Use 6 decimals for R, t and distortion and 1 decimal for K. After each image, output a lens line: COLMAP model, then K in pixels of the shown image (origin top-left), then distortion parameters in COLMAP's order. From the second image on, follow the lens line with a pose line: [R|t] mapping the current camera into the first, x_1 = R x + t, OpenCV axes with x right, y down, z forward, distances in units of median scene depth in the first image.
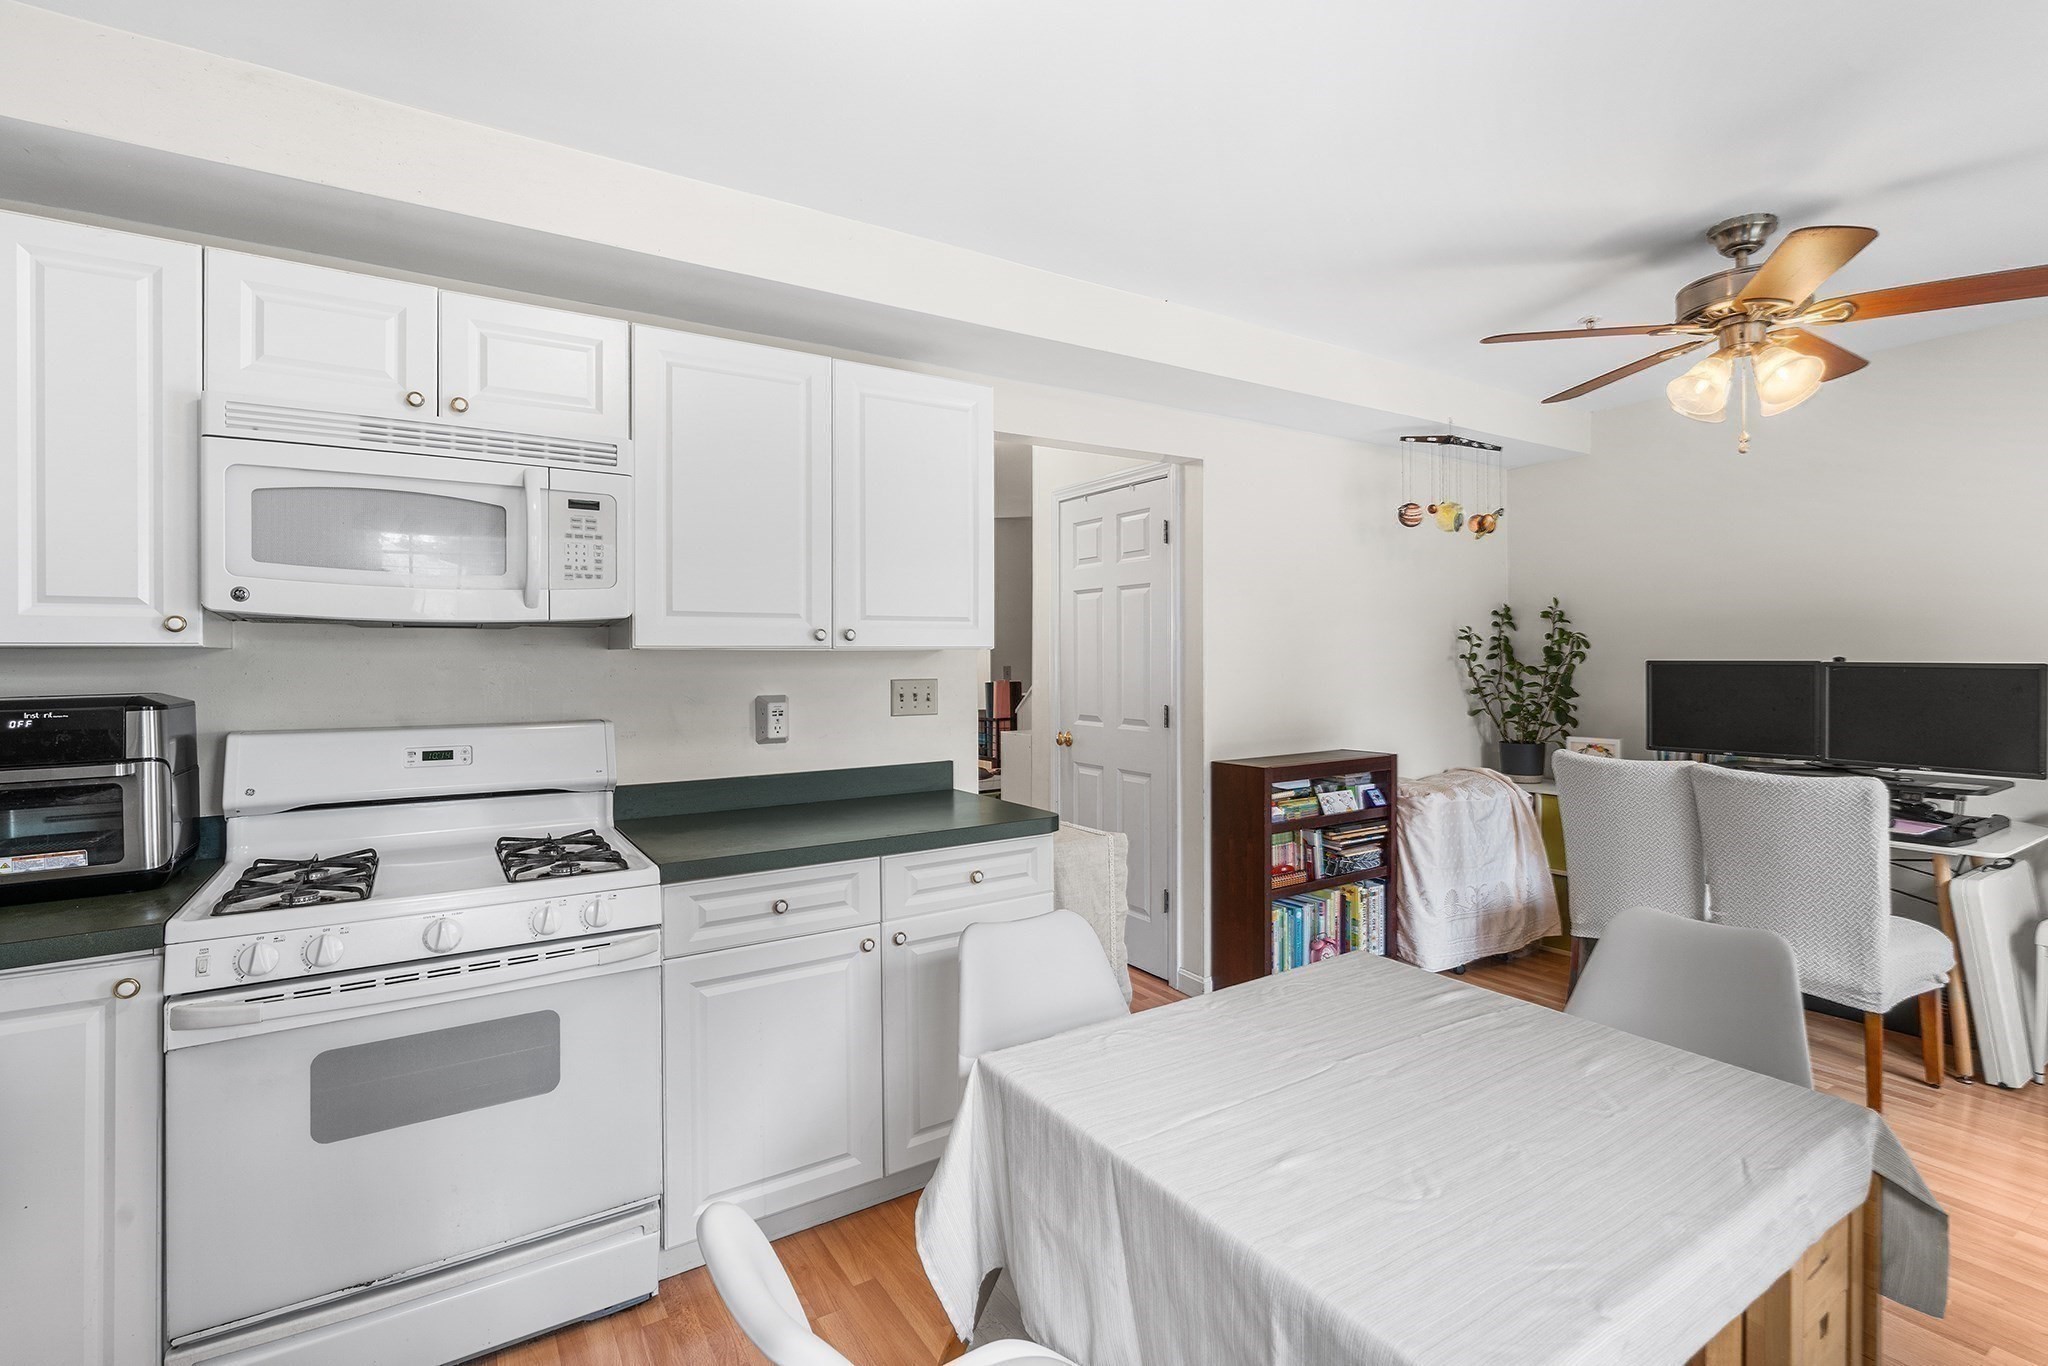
lens RADIAL K [[942.9, 0, 1030.8], [0, 942.9, 657.1], [0, 0, 1]] dist [-0.011415, 0.004592]
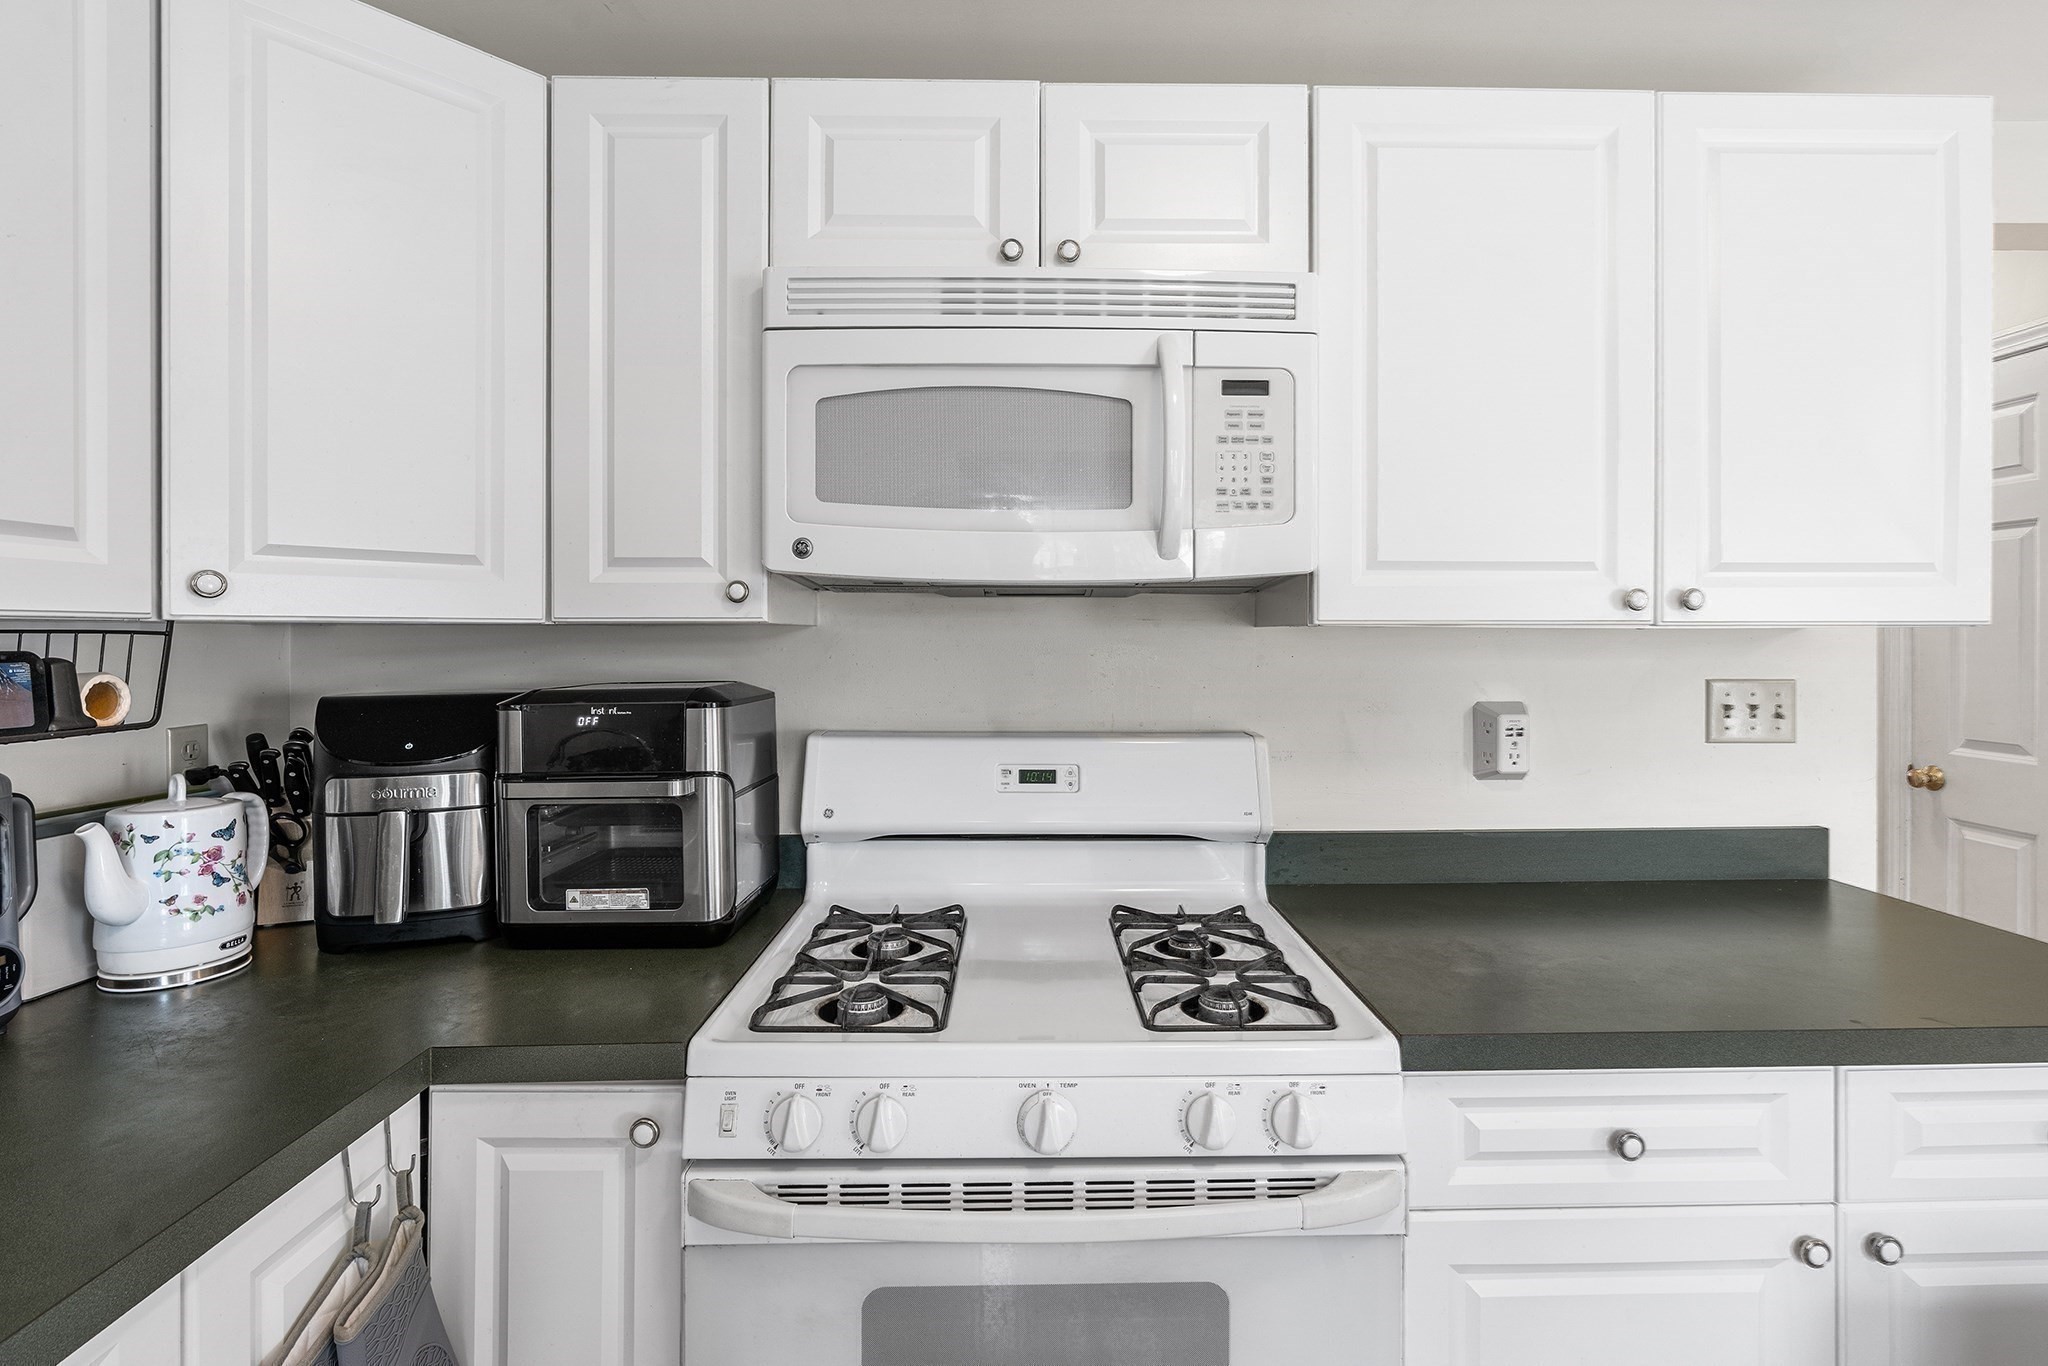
lens RADIAL K [[942.9, 0, 1032.2], [0, 942.9, 647.7], [0, 0, 1]] dist [-0.011415, 0.004592]
pose [[0.846203, 0.009692, -0.532773, -0.281477], [-0.003812, 0.999919, 0.012136, -0.001012], [0.532847, -0.008239, 0.846171, 0.435018]]
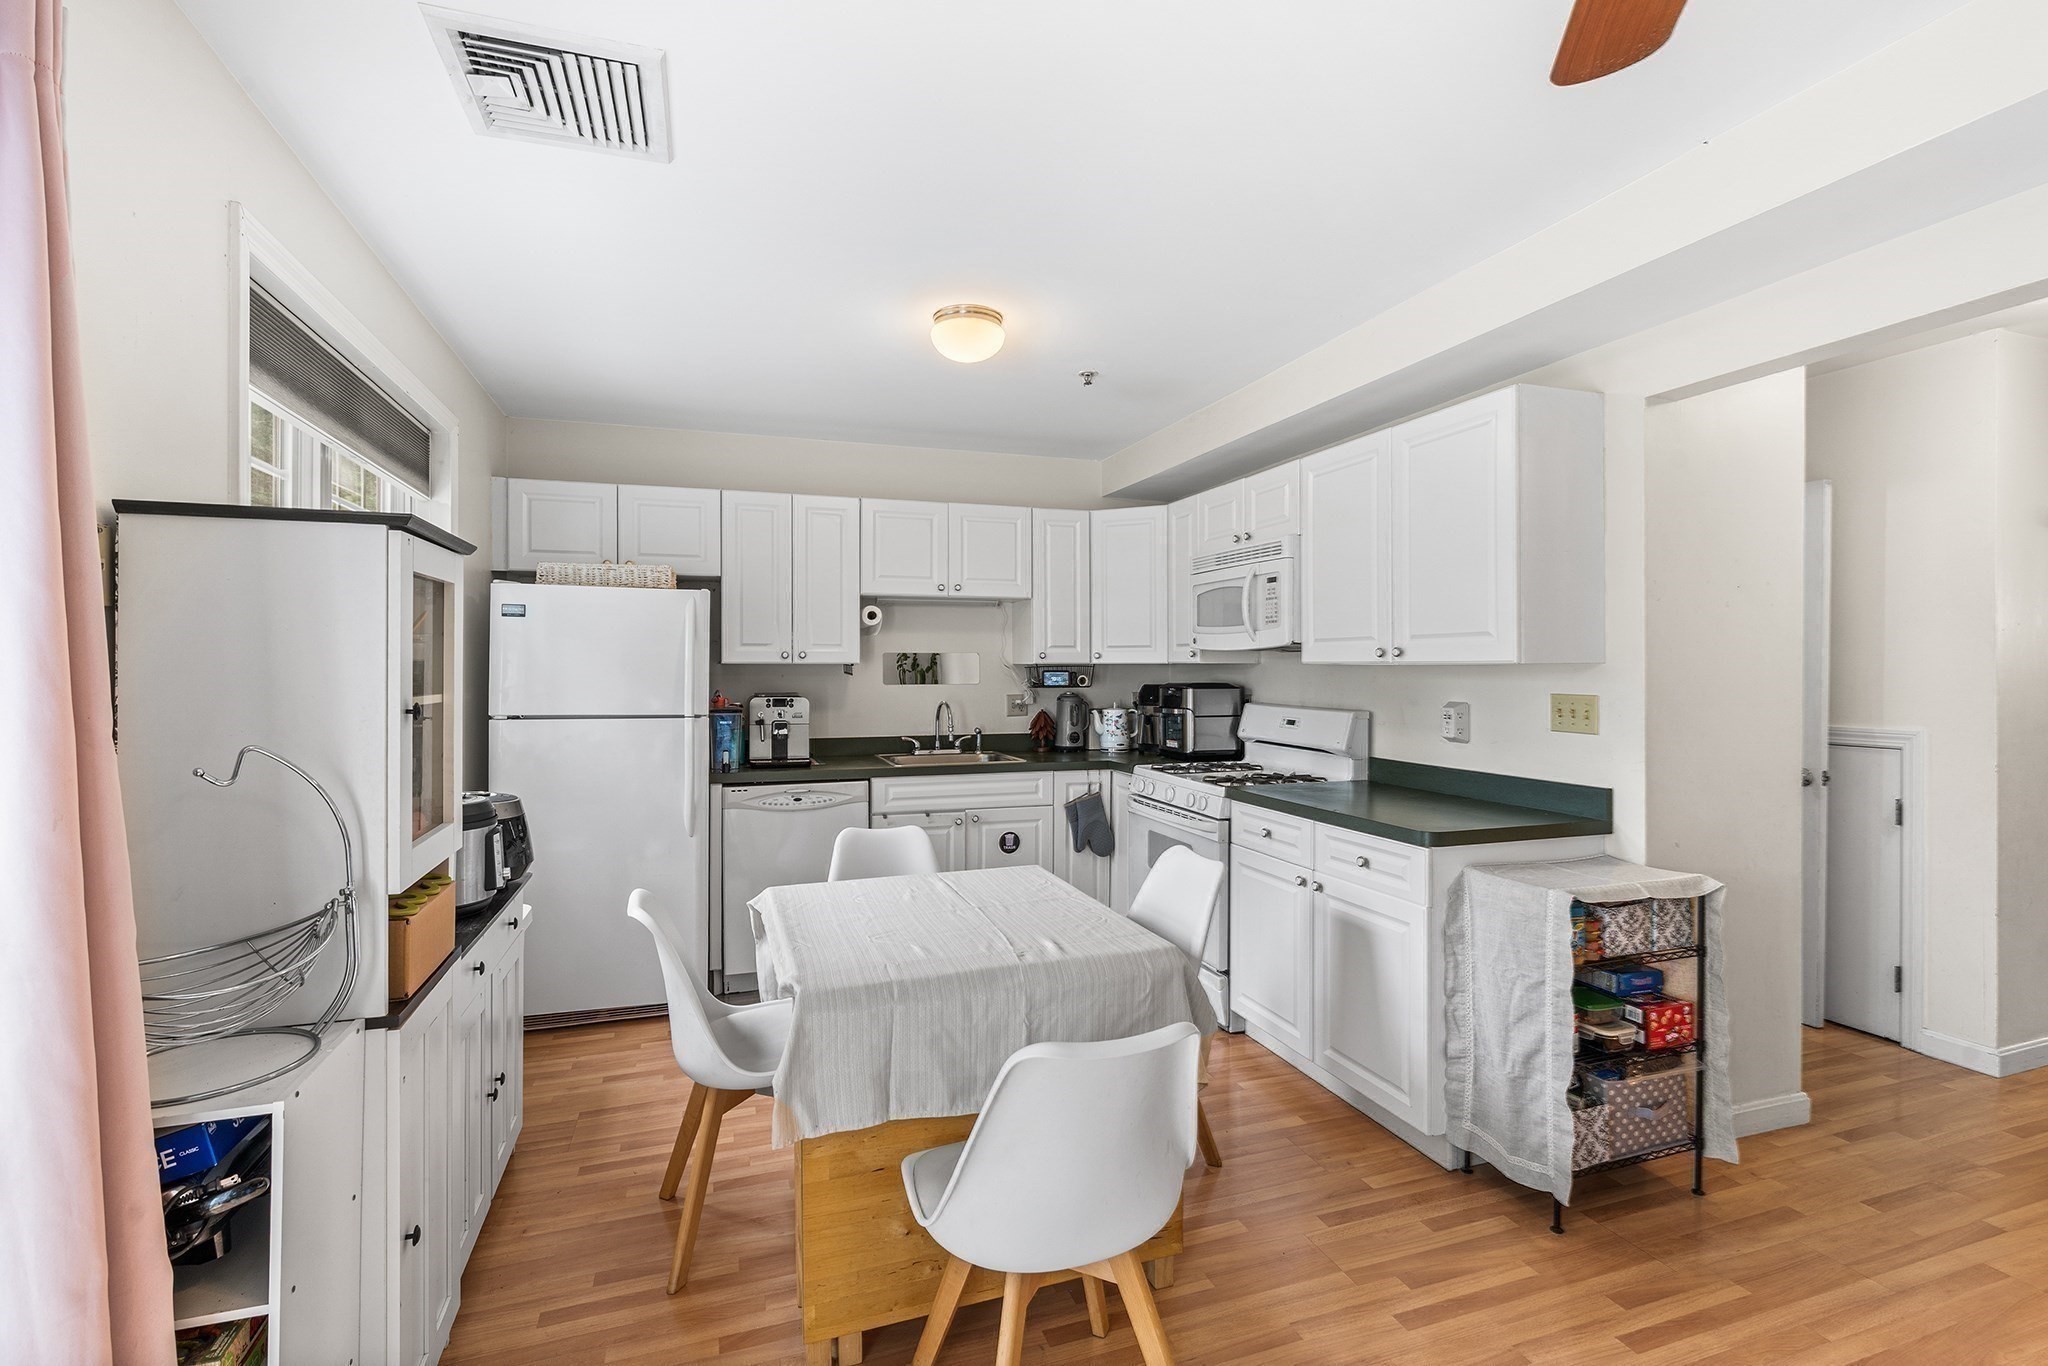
lens RADIAL K [[942.9, 0, 1030.1], [0, 942.9, 671.5], [0, 0, 1]] dist [-0.011415, 0.004592]
pose [[-0.249729, 0.011407, -0.968249, 1.368224], [0.001381, 0.999934, 0.011424, -0.016152], [0.968315, 0.001516, -0.249728, 1.055513]]
